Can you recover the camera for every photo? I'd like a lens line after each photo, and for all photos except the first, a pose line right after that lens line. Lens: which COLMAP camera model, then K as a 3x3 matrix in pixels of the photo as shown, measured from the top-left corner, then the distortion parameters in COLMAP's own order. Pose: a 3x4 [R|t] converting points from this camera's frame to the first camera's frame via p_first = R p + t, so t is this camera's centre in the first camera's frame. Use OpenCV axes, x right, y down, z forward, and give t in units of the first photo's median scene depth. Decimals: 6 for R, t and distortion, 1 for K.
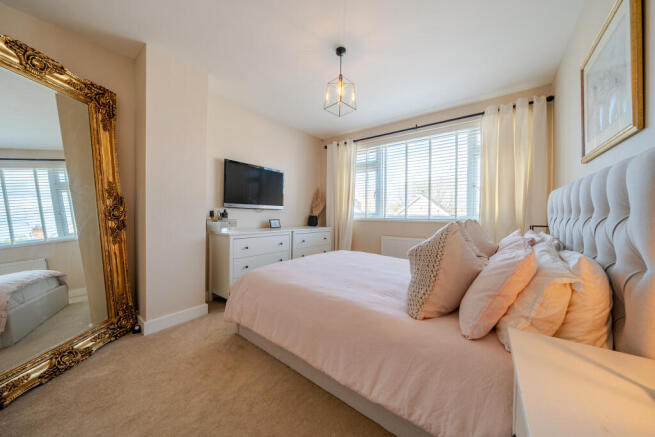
lens RADIAL K [[228.0, 0, 326.9], [0, 228.0, 214.1], [0, 0, 1]] dist [-0.000659, 0.000014]
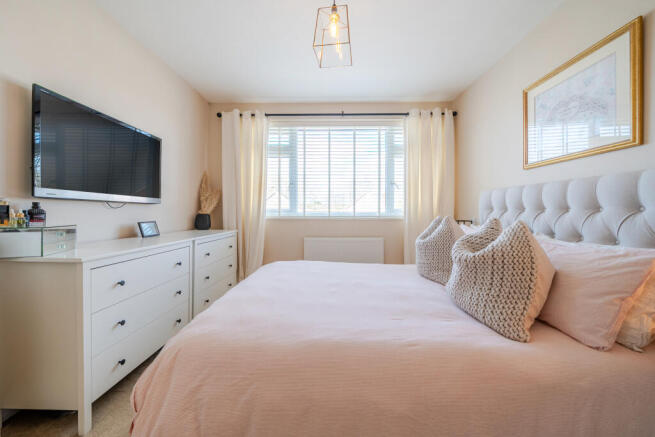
lens RADIAL K [[247.0, 0, 324.2], [0, 247.0, 212.3], [0, 0, 1]] dist [-0.001373, -0.000253]
pose [[0.806236, -0.008383, 0.591534, -0.224088], [0.004456, 0.999957, 0.008099, -0.002071], [-0.591577, -0.003894, 0.806239, 0.235381]]
